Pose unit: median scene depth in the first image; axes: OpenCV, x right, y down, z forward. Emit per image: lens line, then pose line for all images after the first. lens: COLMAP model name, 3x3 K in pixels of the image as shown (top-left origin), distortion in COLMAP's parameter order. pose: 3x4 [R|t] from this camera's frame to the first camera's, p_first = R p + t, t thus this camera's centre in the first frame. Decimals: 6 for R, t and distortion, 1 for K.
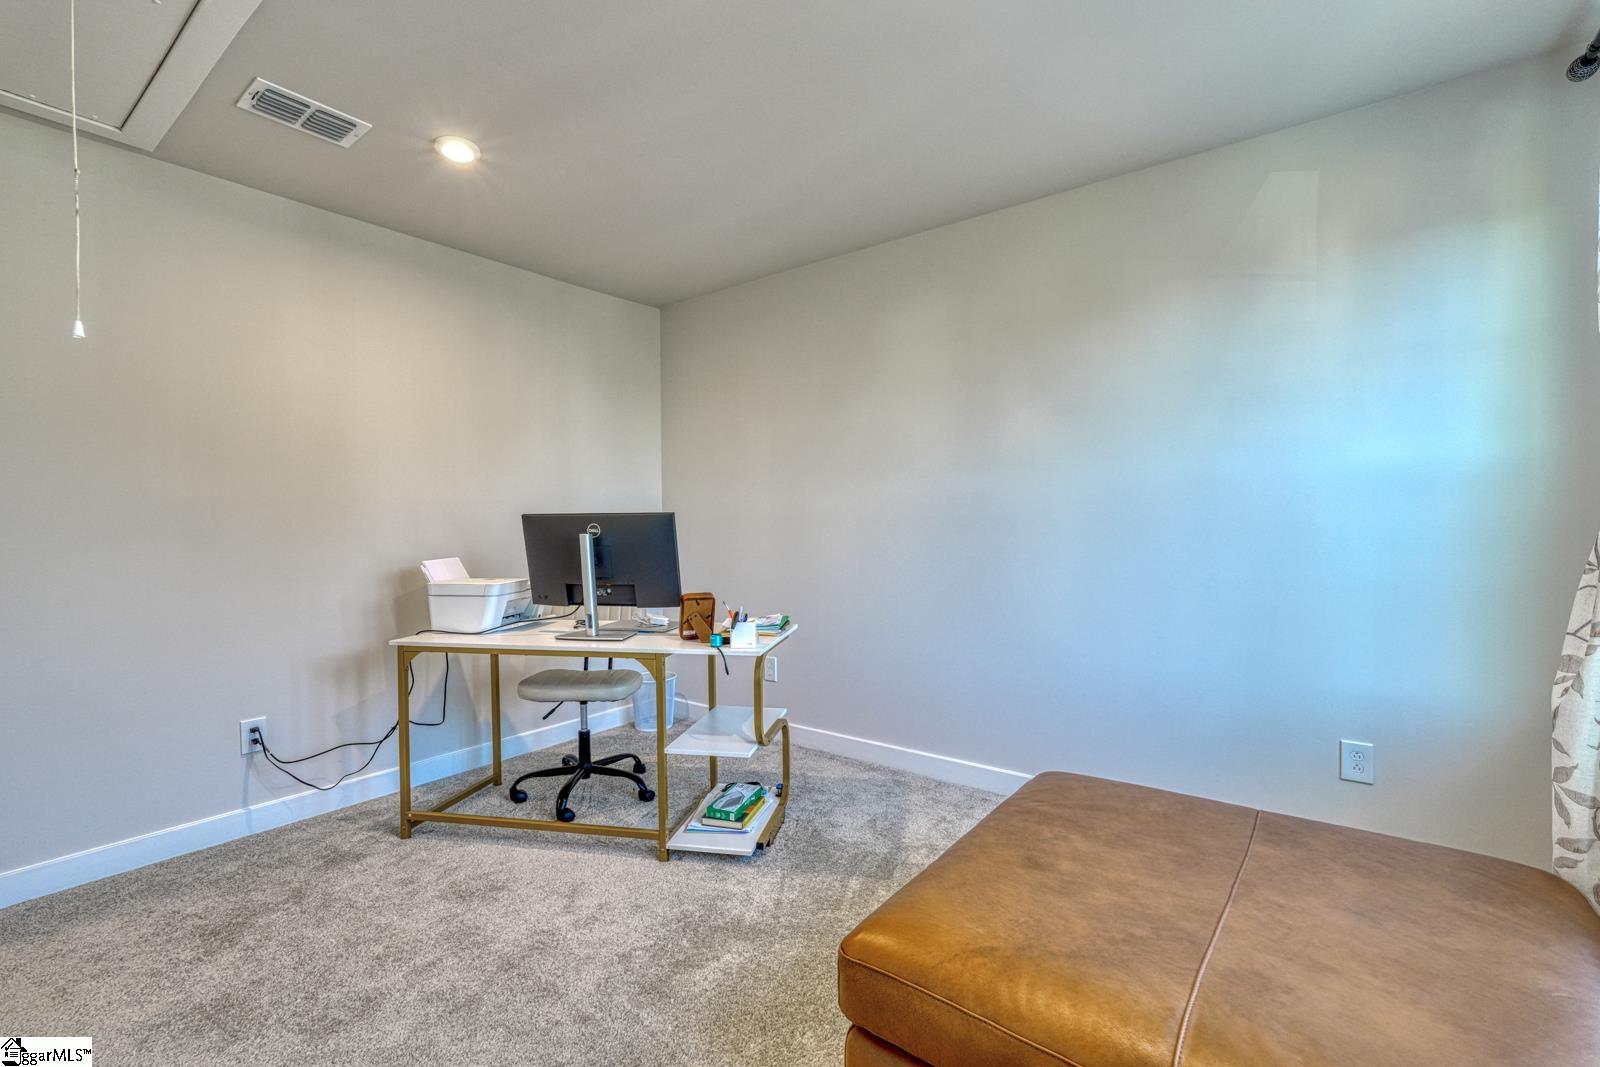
lens RADIAL K [[701.0, 0, 805.2], [0, 701.0, 530.2], [0, 0, 1]] dist [0.001846, 0.000213]
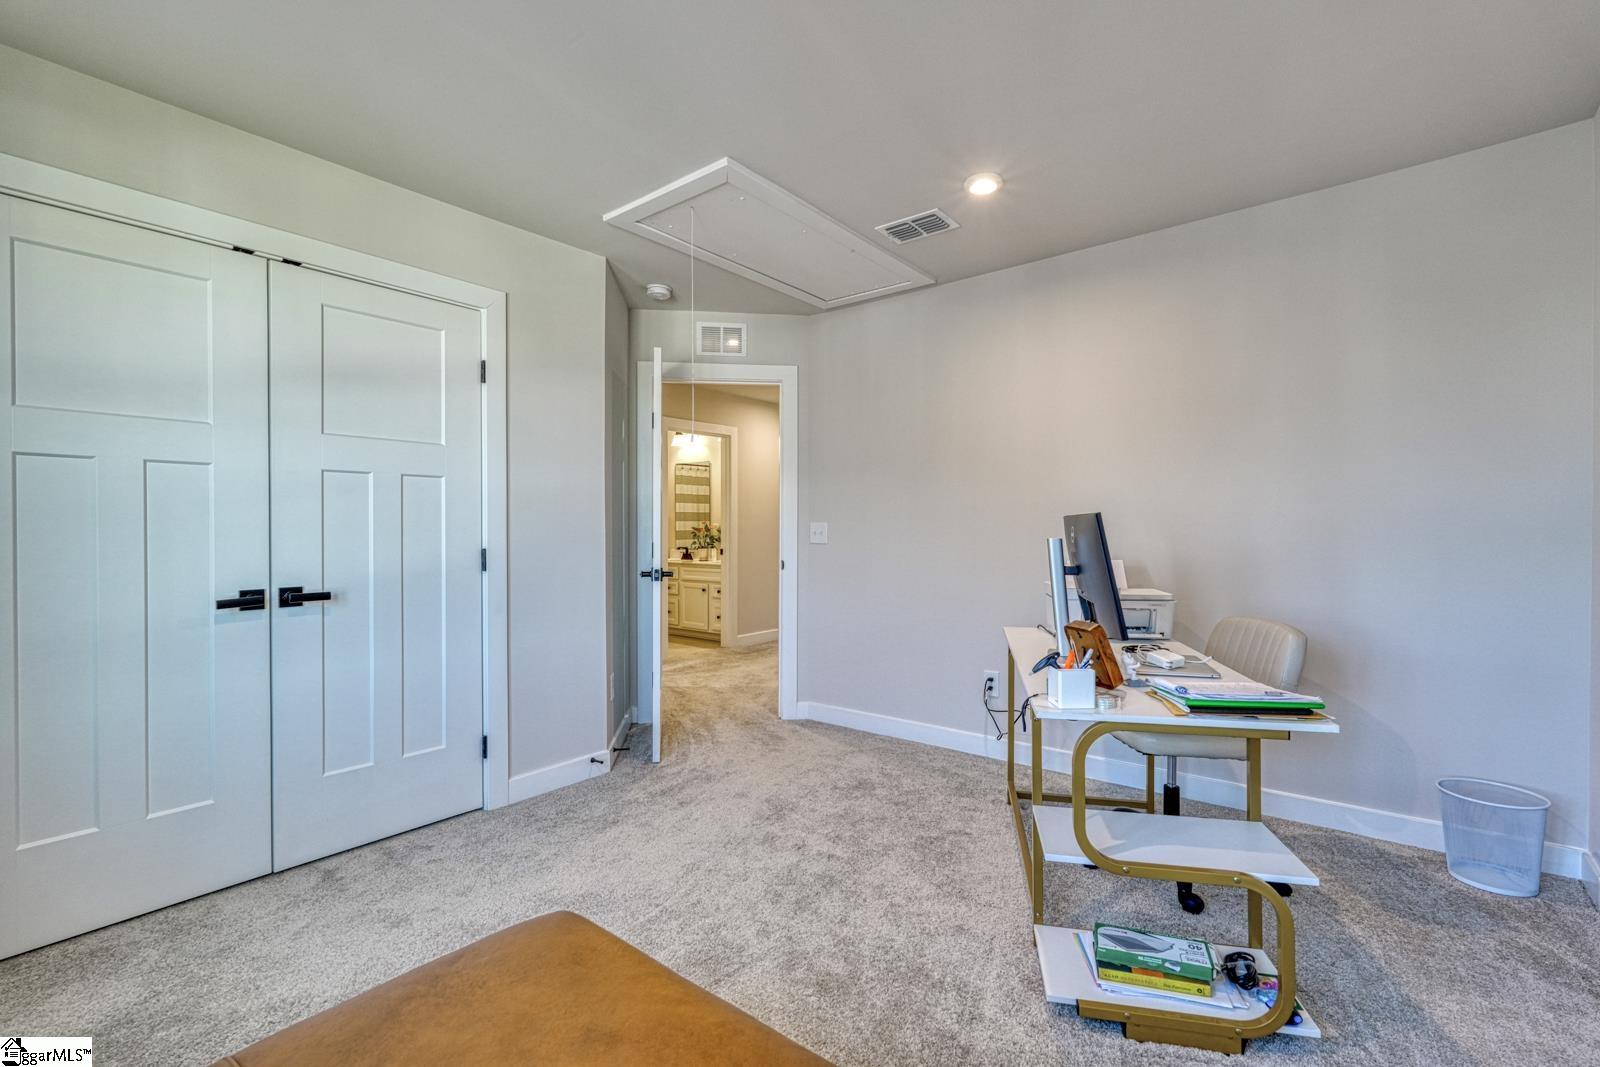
lens RADIAL K [[701.0, 0, 805.2], [0, 701.0, 530.2], [0, 0, 1]] dist [0.001846, 0.000213]
pose [[-0.028090, 0.010387, -0.999551, 0.577121], [-0.010487, 0.999888, 0.010685, -0.010237], [0.999550, 0.010783, -0.027977, 0.712433]]
